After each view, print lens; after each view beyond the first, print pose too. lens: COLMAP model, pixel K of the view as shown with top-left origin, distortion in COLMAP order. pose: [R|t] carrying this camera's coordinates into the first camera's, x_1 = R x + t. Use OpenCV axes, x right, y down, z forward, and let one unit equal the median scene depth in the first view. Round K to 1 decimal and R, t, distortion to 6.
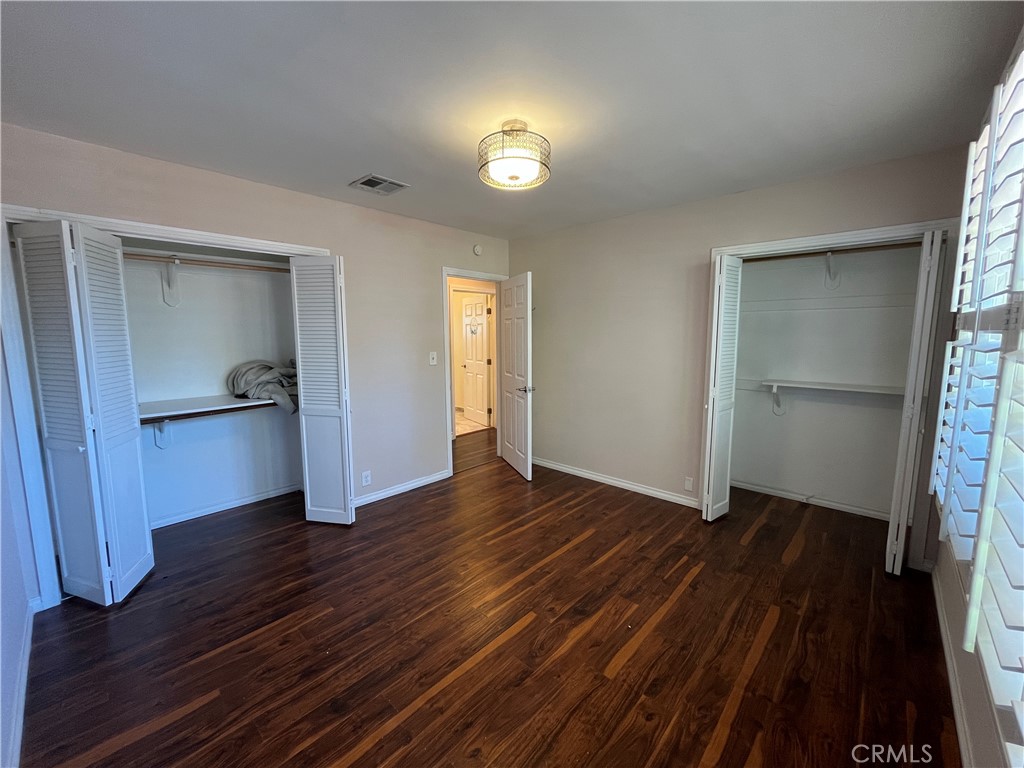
lens RADIAL K [[412.9, 0, 511.6], [0, 412.9, 382.0], [0, 0, 1]] dist [-0.005297, 0.000682]
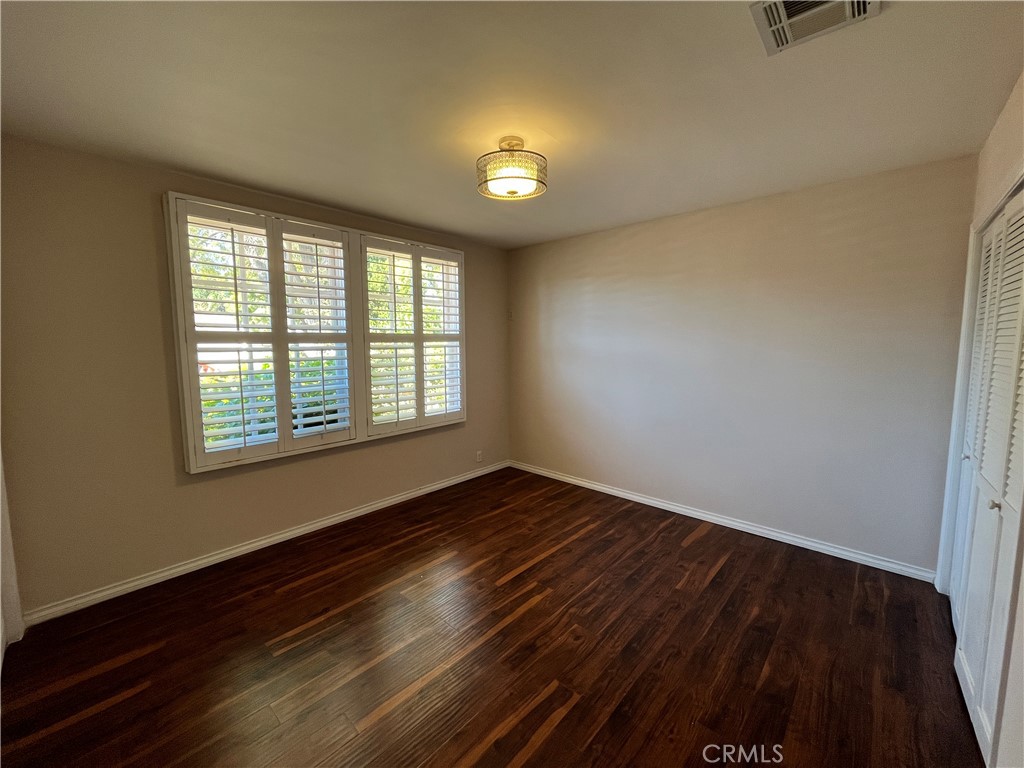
lens RADIAL K [[412.9, 0, 511.6], [0, 412.9, 379.4], [0, 0, 1]] dist [-0.005297, 0.000682]
pose [[-0.999964, 0.007175, -0.004592, 0.014423], [0.006033, 0.977024, 0.213044, -0.260440], [0.006015, 0.213008, -0.977032, 2.114784]]
